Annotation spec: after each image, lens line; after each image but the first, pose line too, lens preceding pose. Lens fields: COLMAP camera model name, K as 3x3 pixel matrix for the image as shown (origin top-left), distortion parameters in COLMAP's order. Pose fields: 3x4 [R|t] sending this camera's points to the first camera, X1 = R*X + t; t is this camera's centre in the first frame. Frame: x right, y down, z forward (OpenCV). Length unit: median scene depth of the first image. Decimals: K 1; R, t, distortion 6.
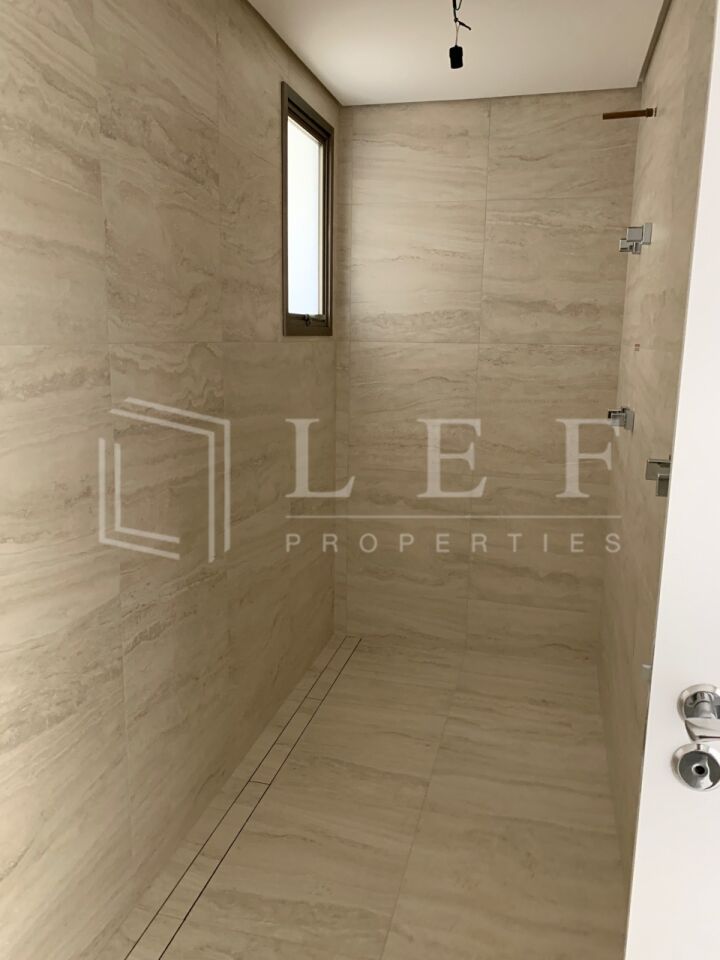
lens RADIAL K [[740.7, 0, 360.1], [0, 740.7, 479.9], [0, 0, 1]] dist [0.007076, 0.004577]
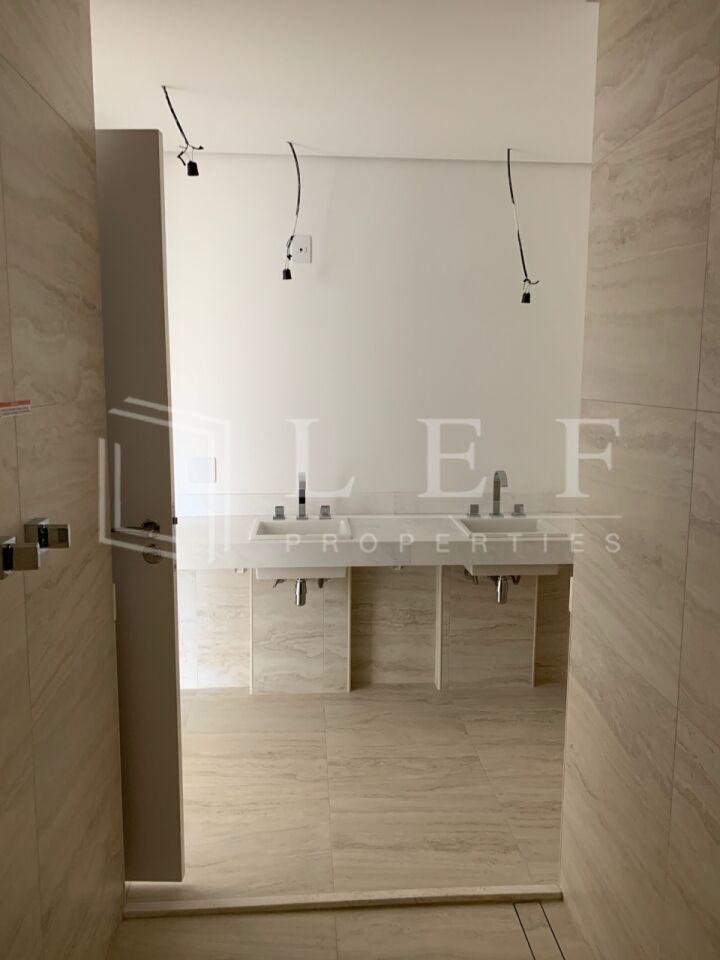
lens RADIAL K [[740.7, 0, 359.8], [0, 740.7, 476.9], [0, 0, 1]] dist [0.007076, 0.004577]
pose [[-0.948488, 0.037236, -0.314617, 0.300969], [-0.067200, 0.946826, 0.314649, -0.367240], [0.309604, 0.319583, -0.895551, 1.731125]]
